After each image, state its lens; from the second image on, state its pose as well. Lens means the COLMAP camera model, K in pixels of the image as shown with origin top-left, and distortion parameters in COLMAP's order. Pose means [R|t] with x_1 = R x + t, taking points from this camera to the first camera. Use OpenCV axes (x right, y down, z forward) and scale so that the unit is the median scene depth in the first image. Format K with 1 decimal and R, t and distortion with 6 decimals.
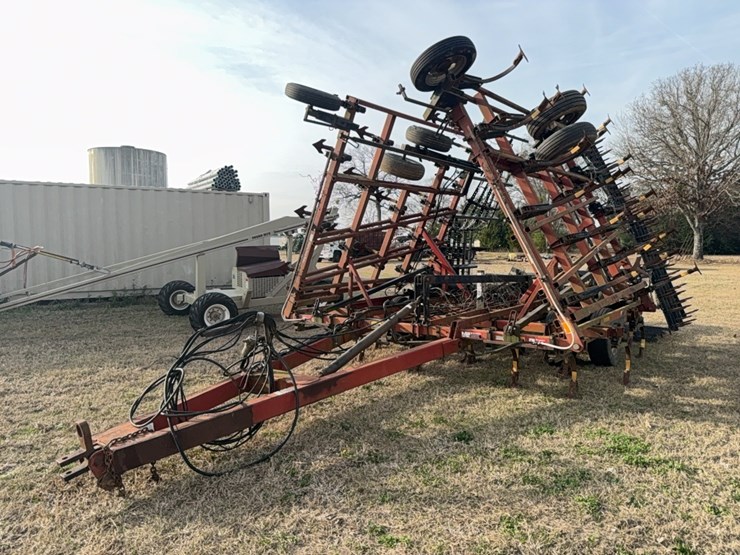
lens RADIAL K [[518.9, 0, 368.7], [0, 518.9, 278.0], [0, 0, 1]] dist [0.028402, -0.038054]
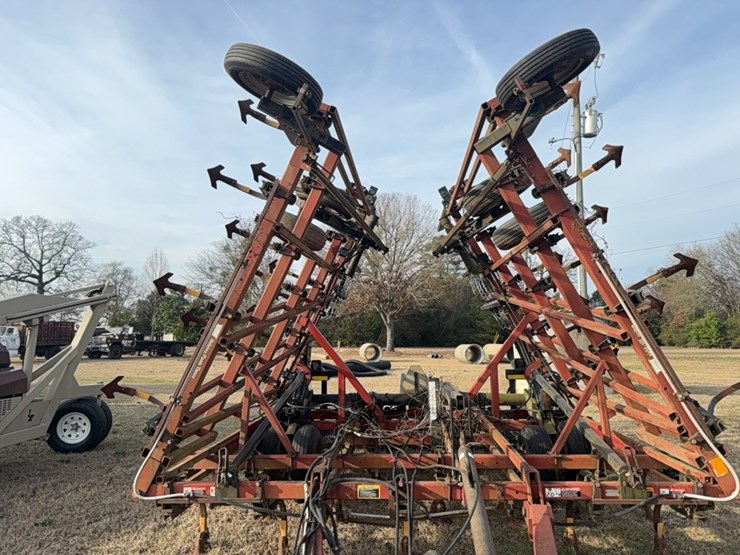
lens RADIAL K [[518.9, 0, 375.4], [0, 518.9, 281.3], [0, 0, 1]] dist [0.028402, -0.038054]
pose [[0.824059, 0.062513, 0.563045, -0.329683], [0.035246, 0.986310, -0.161092, -0.043510], [-0.565407, 0.152595, 0.810574, 0.543532]]
